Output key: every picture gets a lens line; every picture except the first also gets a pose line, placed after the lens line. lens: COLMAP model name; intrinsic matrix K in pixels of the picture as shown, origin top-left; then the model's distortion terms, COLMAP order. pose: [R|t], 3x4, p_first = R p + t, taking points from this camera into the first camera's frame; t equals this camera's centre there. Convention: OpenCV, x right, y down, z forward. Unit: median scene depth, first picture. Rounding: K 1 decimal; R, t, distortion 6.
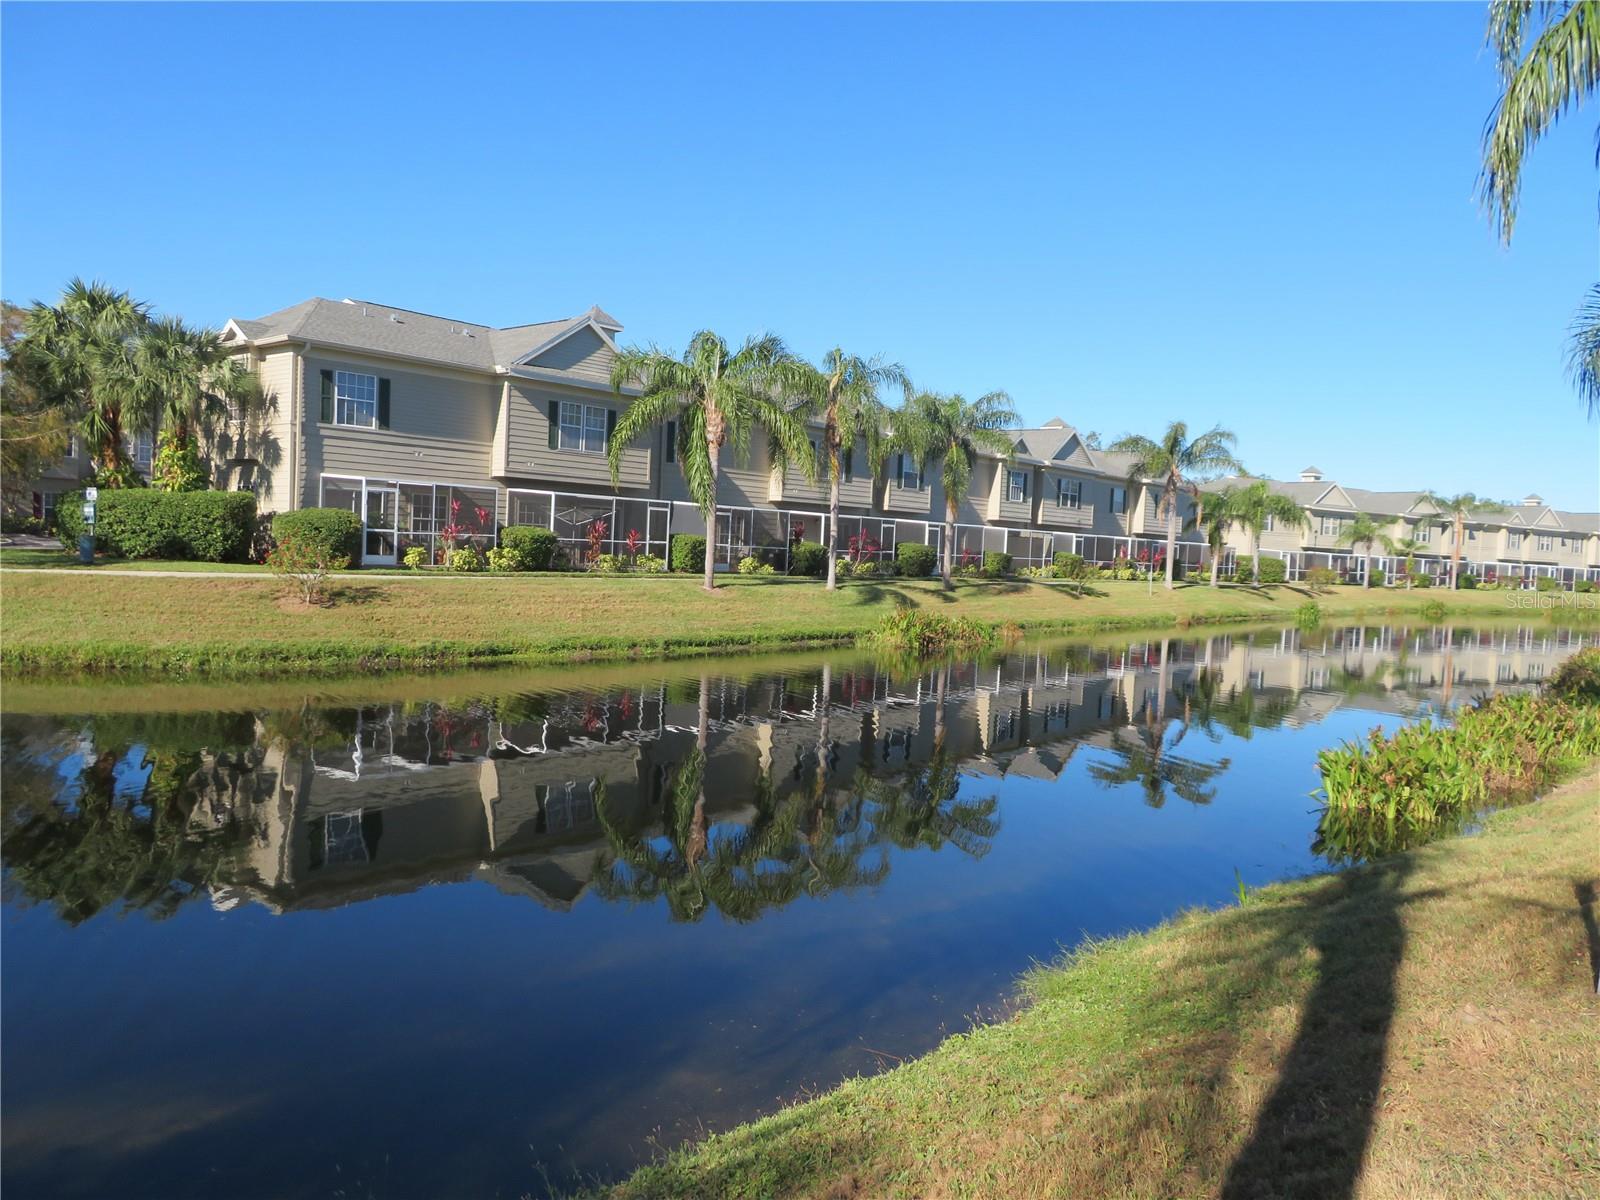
lens RADIAL K [[1146.7, 0, 805.8], [0, 1146.7, 603.4], [0, 0, 1]] dist [-0.008693, 0.001226]
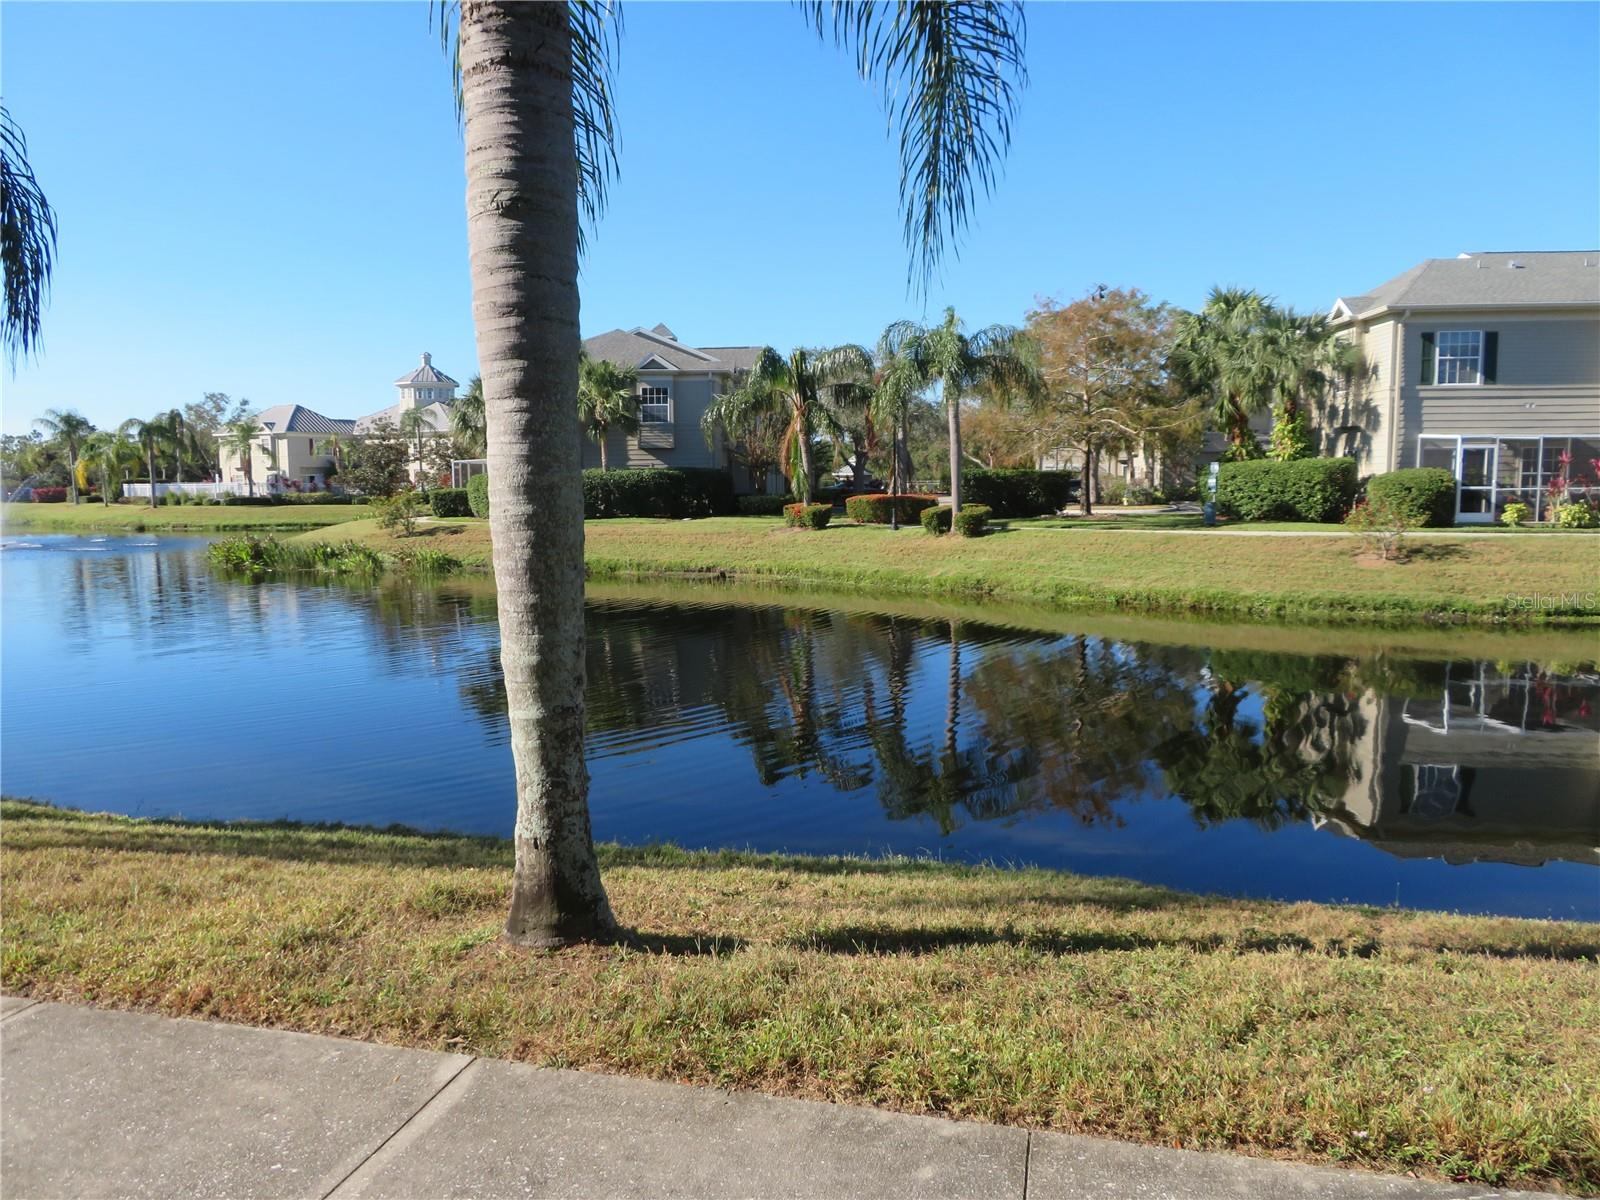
lens RADIAL K [[1146.7, 0, 798.1], [0, 1146.7, 600.8], [0, 0, 1]] dist [-0.008693, 0.001226]
pose [[0.588421, 0.038619, -0.807632, 0.088233], [-0.011894, 0.999164, 0.039112, 0.002563], [0.808467, -0.013408, 0.588389, -0.062913]]
